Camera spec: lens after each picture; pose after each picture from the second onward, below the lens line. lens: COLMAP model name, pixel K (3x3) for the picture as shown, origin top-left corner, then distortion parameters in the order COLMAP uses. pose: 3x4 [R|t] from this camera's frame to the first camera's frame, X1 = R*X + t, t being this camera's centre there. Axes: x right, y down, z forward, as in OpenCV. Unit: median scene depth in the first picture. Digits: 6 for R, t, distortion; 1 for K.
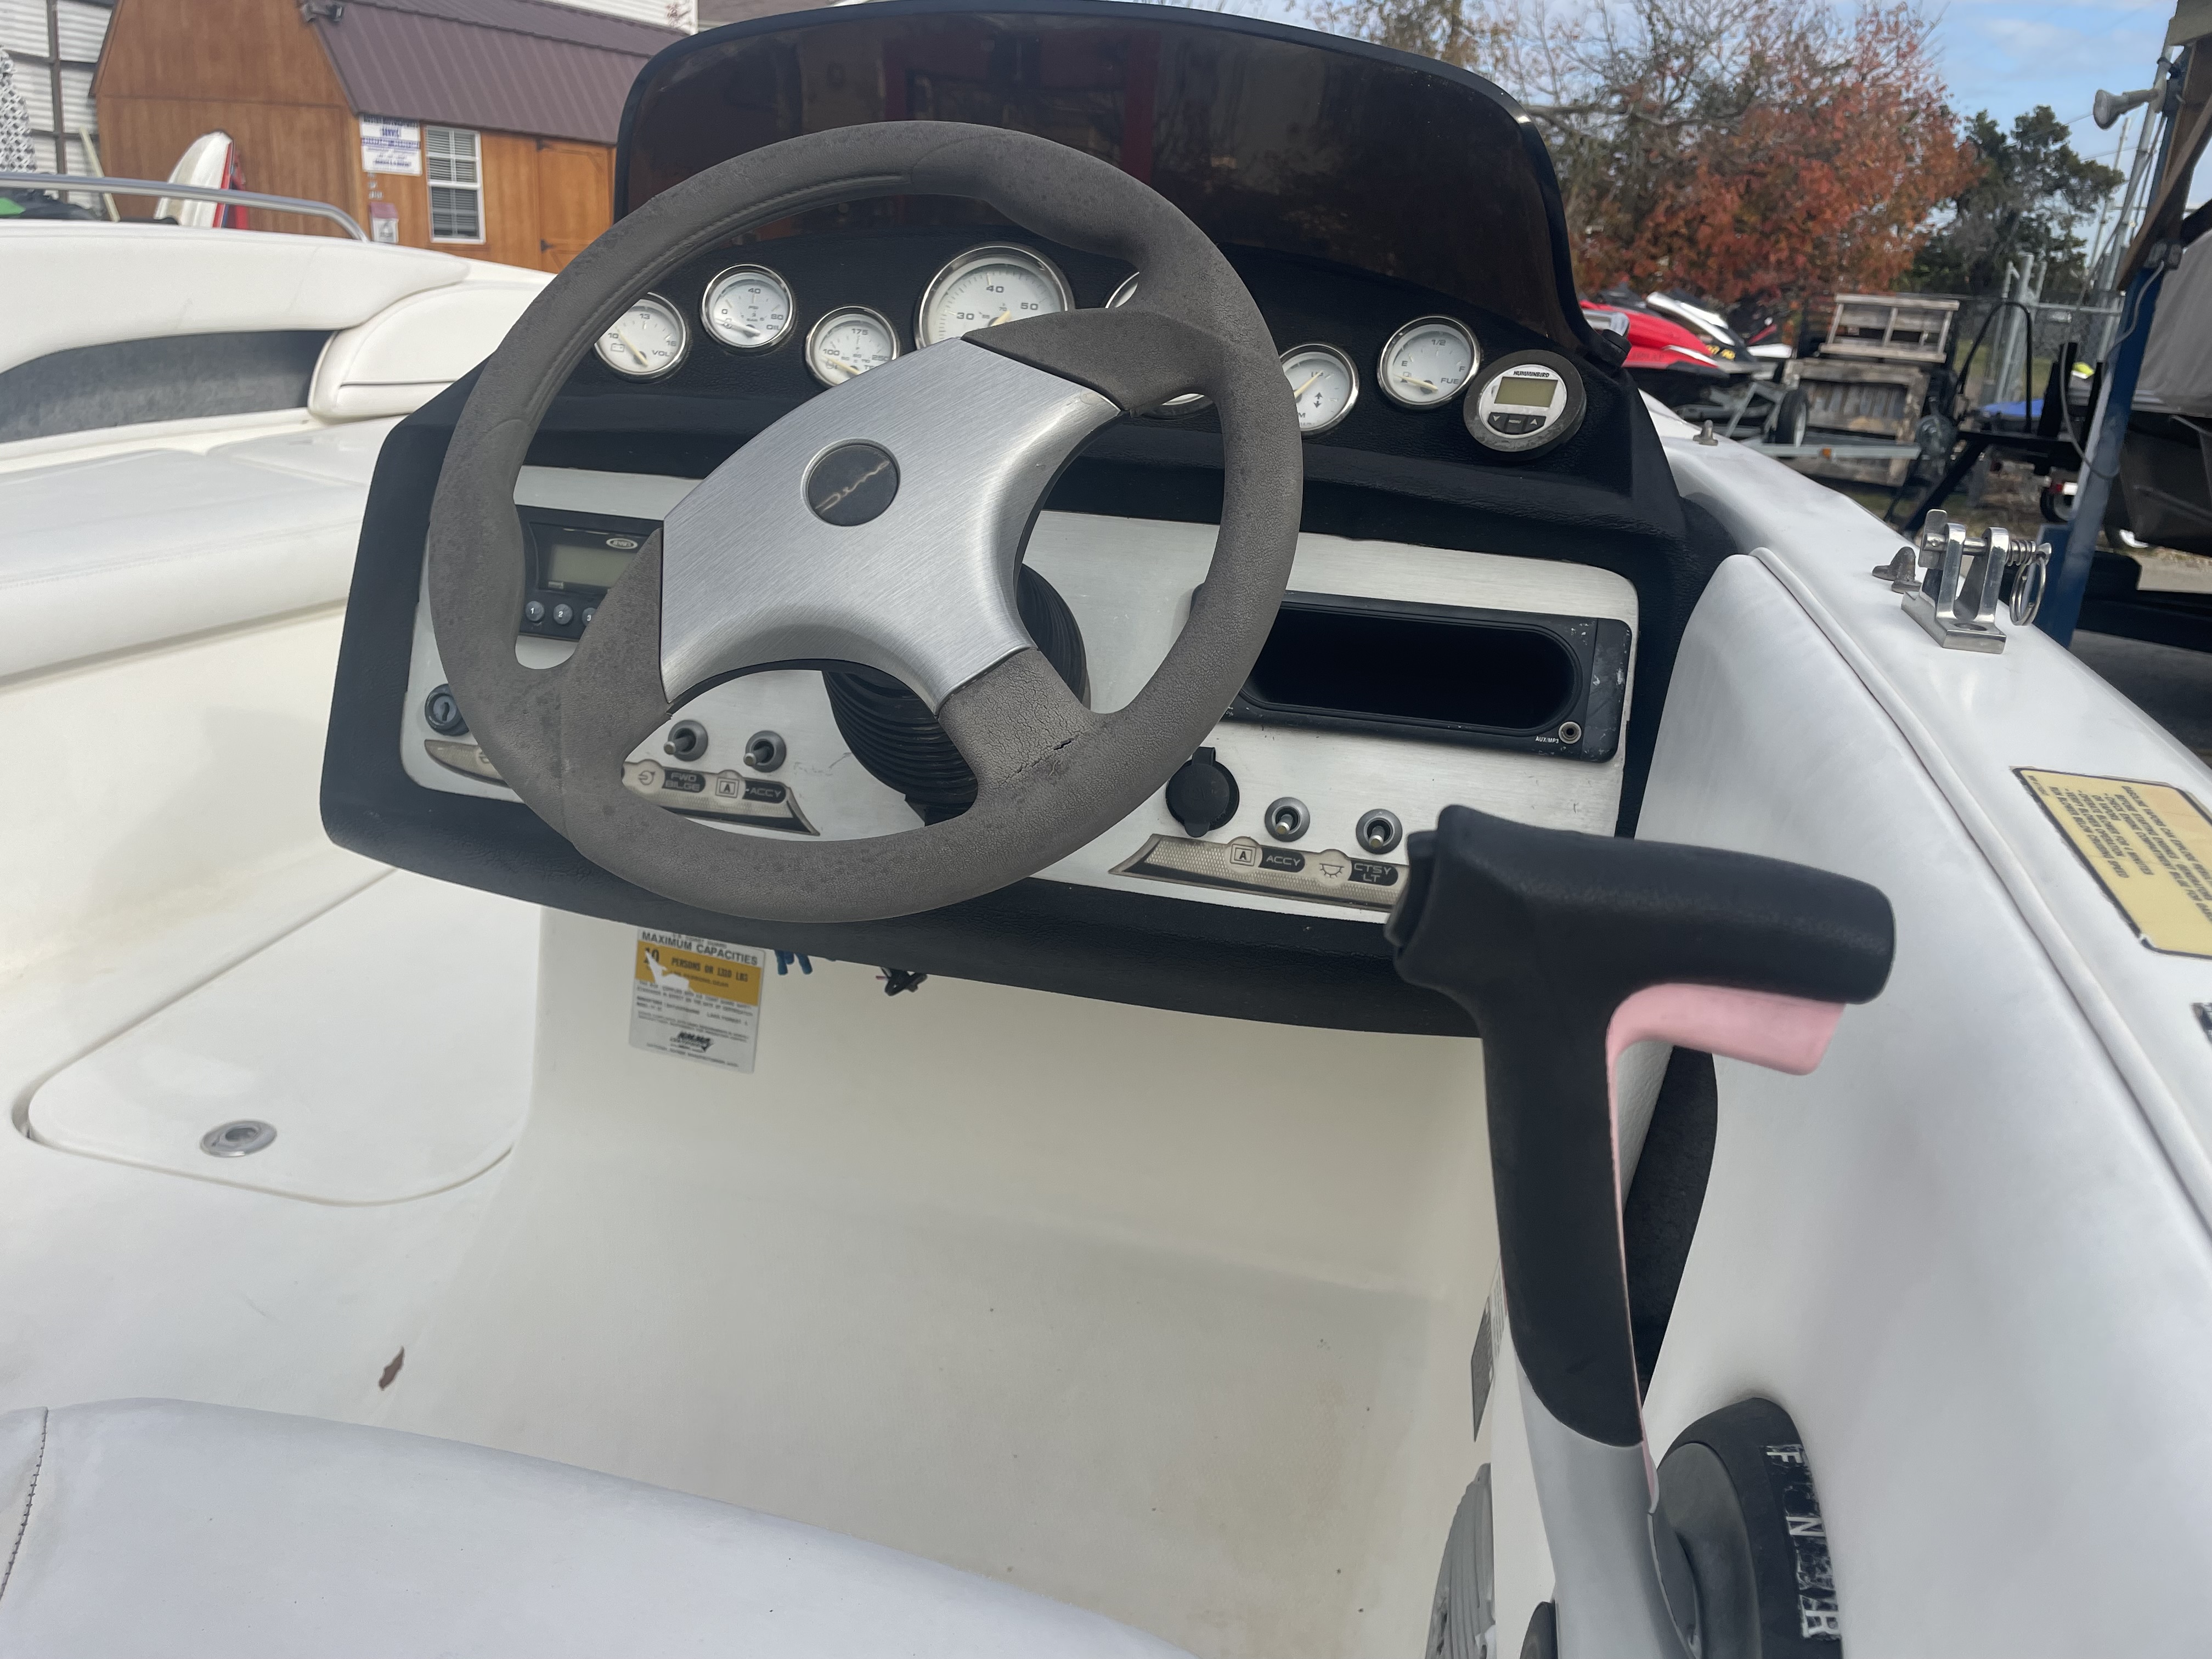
lens RADIAL K [[1716.5, 0, 1106.0], [0, 1716.5, 829.5], [0, 0, 1]] dist [0.087540, -0.118120]
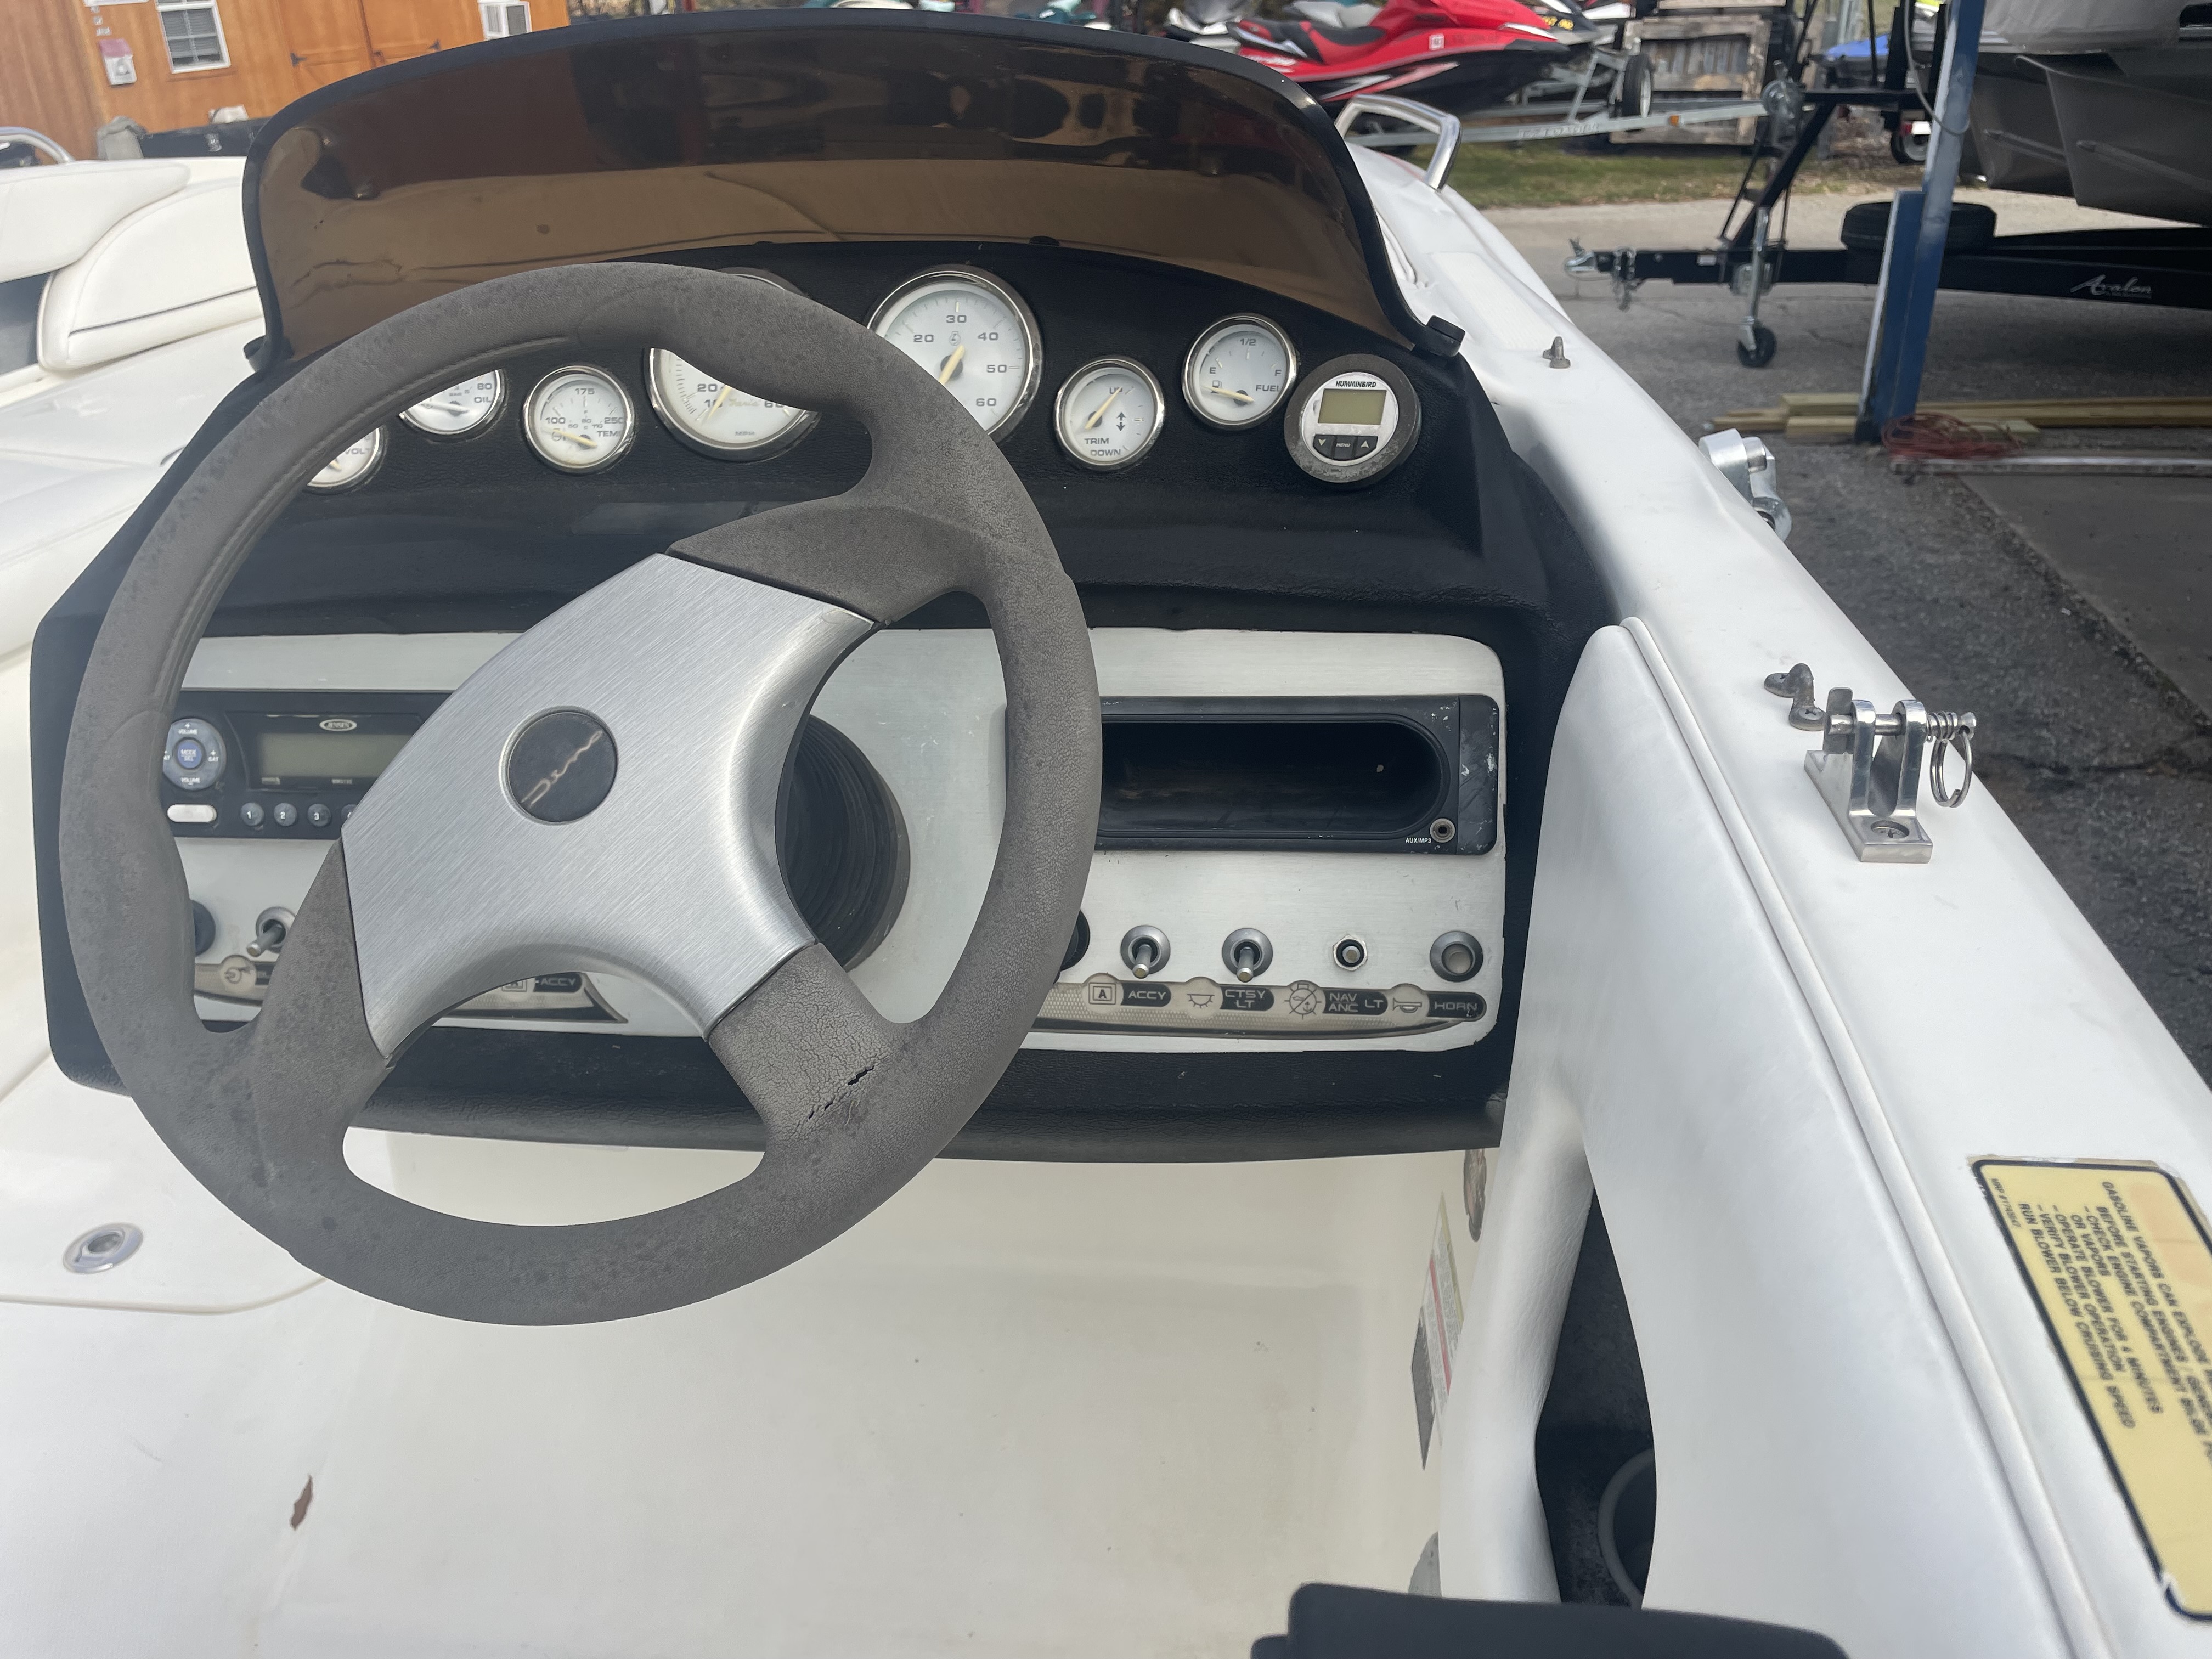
lens RADIAL K [[1701.5, 0, 1104.3], [0, 1701.5, 813.1], [0, 0, 1]] dist [0.095007, -0.131520]
pose [[0.989070, -0.141645, 0.040958, 0.051760], [0.134262, 0.979997, 0.146899, -0.186289], [-0.060946, -0.139795, 0.988303, 0.118681]]
